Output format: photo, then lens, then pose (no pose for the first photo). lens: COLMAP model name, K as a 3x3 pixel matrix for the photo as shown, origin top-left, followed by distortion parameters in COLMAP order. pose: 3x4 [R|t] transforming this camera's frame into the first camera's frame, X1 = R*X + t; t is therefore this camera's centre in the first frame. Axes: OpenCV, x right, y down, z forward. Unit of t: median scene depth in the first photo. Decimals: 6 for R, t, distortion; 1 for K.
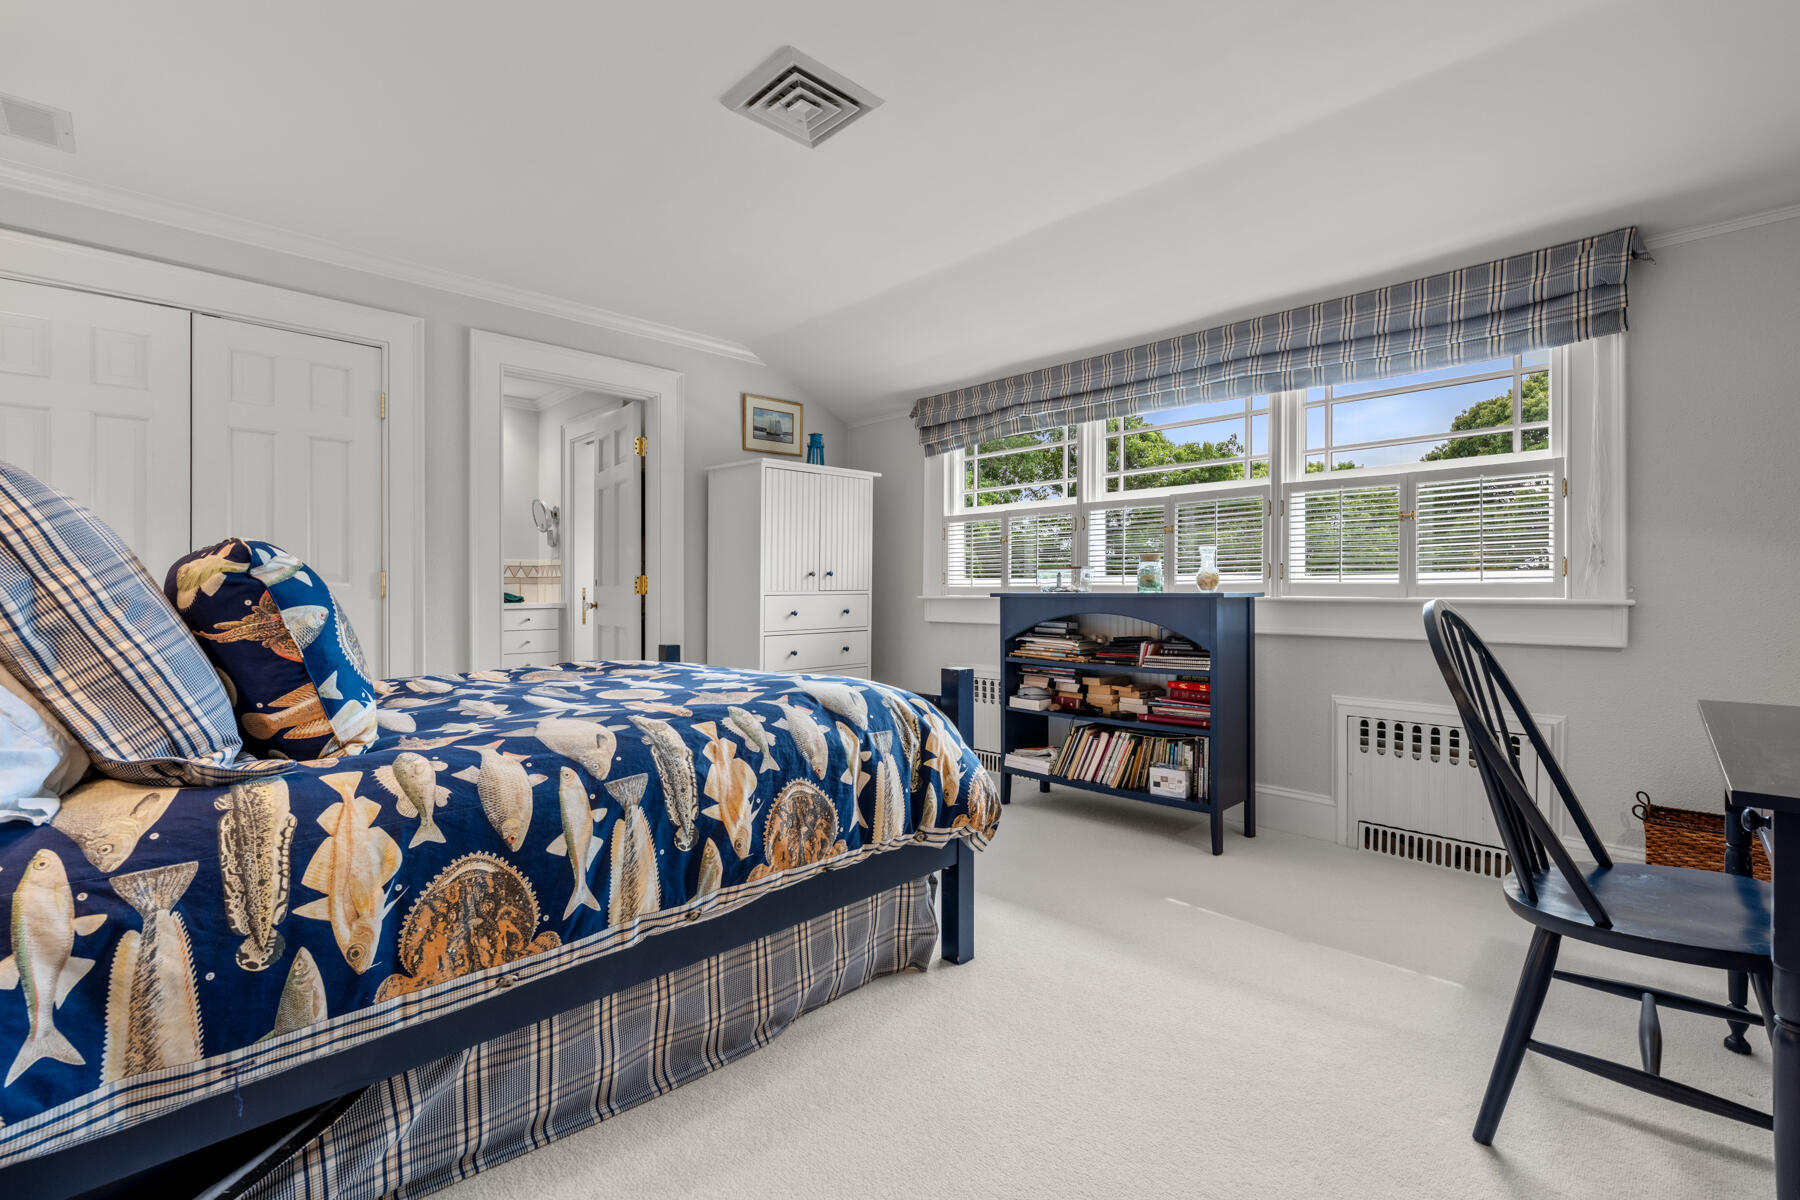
lens RADIAL K [[798.2, 0, 900.0], [0, 798.2, 600.0], [0, 0, 1]] dist [-0.000524, -0.000314]
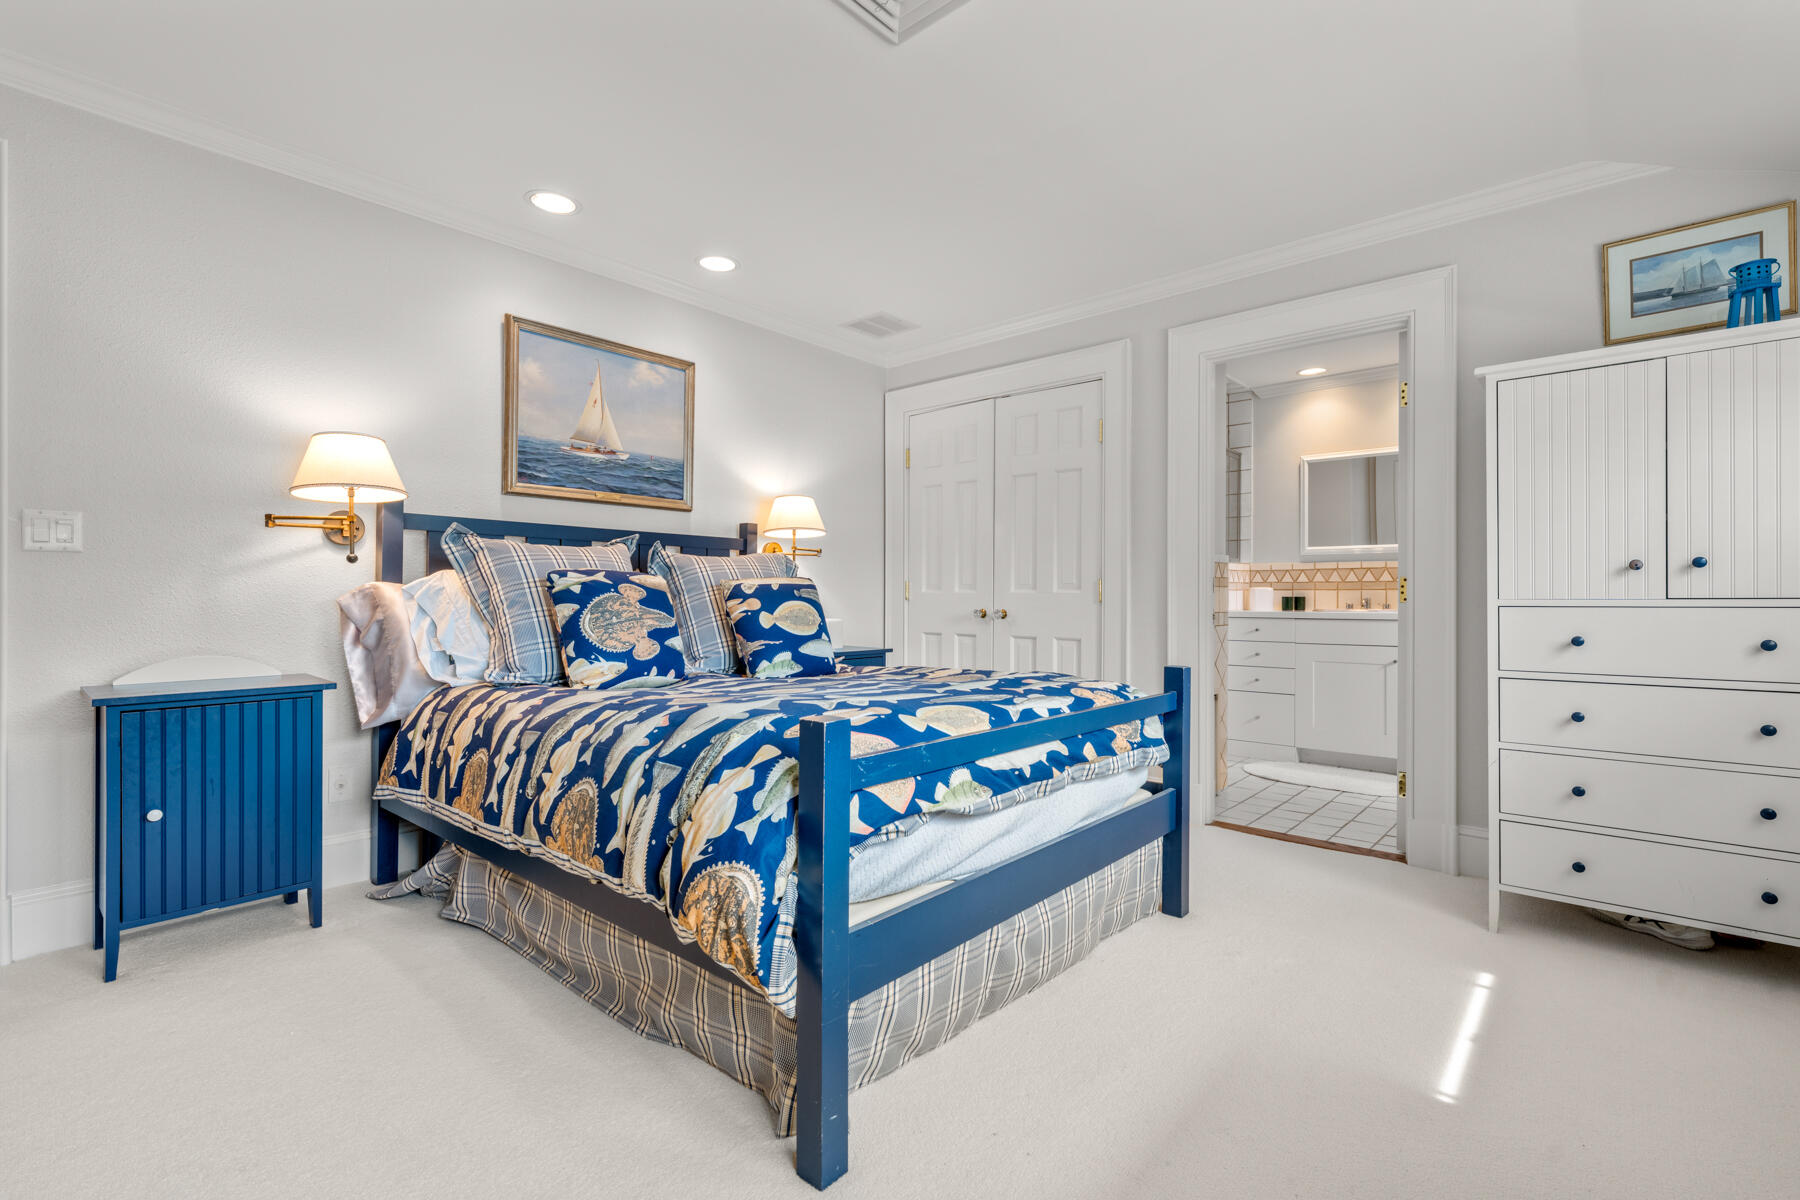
lens RADIAL K [[803.3, 0, 900.0], [0, 803.3, 600.0], [0, 0, 1]] dist [0.001685, 0.000113]
pose [[0.065961, 0.006630, -0.997800, 0.534486], [-0.013394, 0.999894, 0.005759, -0.011098], [0.997732, 0.012985, 0.066043, 0.757156]]
